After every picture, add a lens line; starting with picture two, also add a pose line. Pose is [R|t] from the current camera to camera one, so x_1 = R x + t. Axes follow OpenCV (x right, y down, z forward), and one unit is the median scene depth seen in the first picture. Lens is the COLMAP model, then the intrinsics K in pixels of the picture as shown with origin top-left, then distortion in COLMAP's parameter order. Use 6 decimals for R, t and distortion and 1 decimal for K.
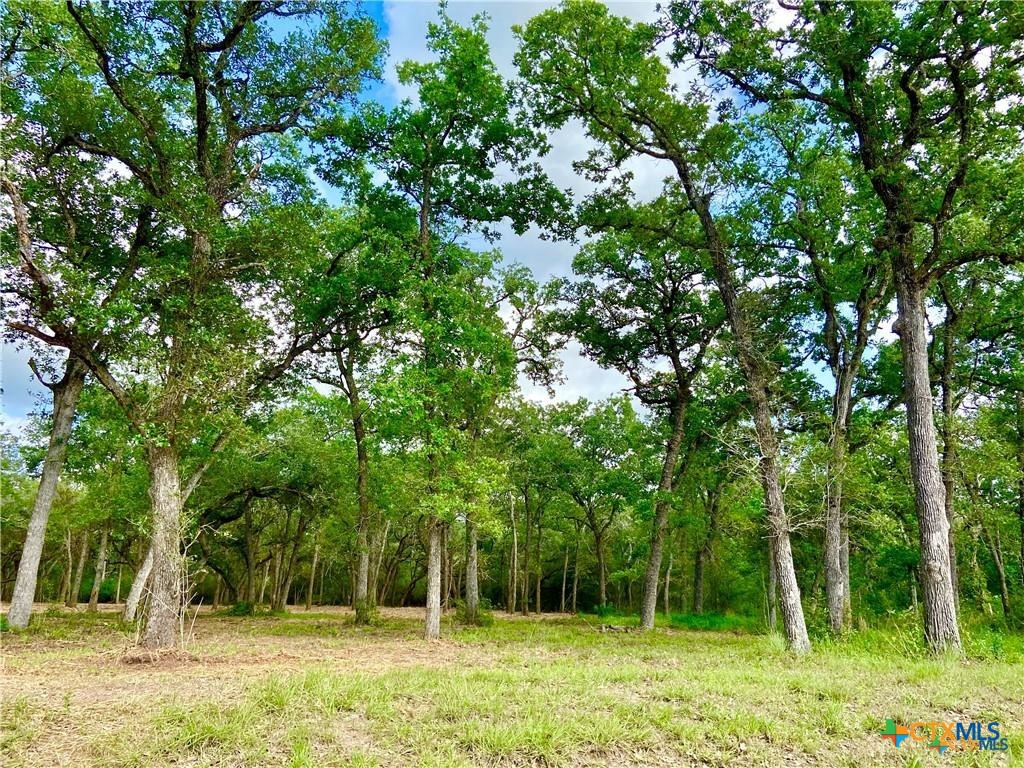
lens RADIAL K [[787.5, 0, 507.3], [0, 787.5, 382.3], [0, 0, 1]] dist [0.131579, -0.161955]
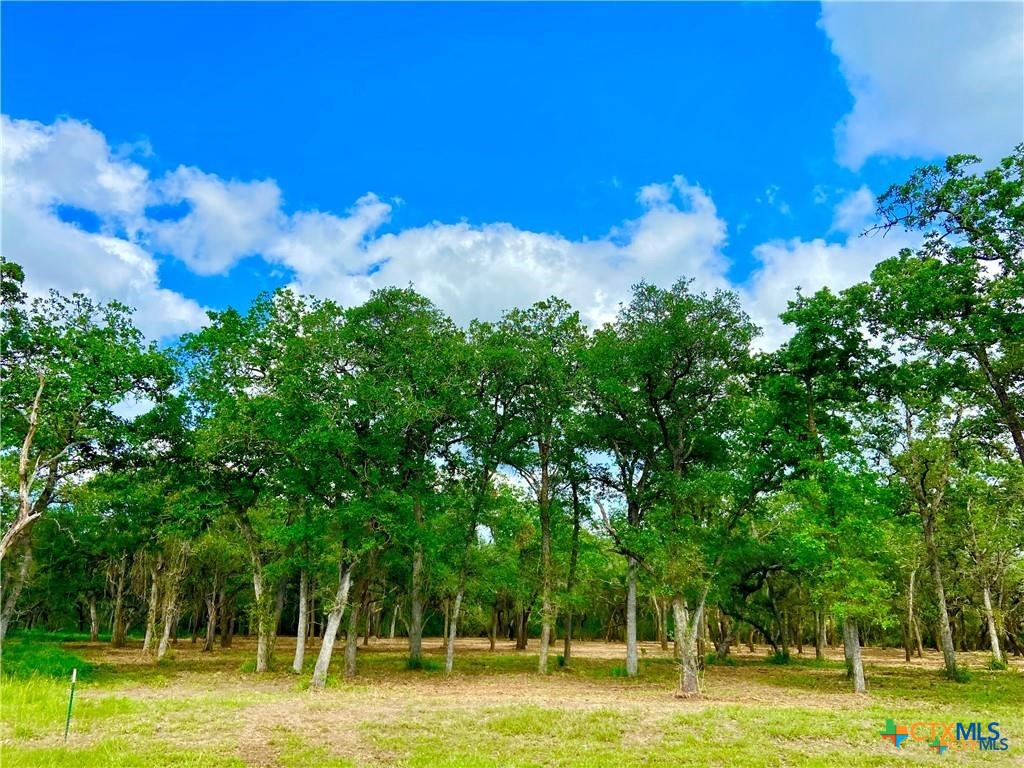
lens RADIAL K [[787.5, 0, 507.3], [0, 787.5, 382.3], [0, 0, 1]] dist [0.131579, -0.161955]
pose [[0.782018, -0.191742, -0.593029, 0.314331], [0.167427, 0.981155, -0.096450, -0.182631], [0.600347, -0.023863, 0.799383, -0.507561]]
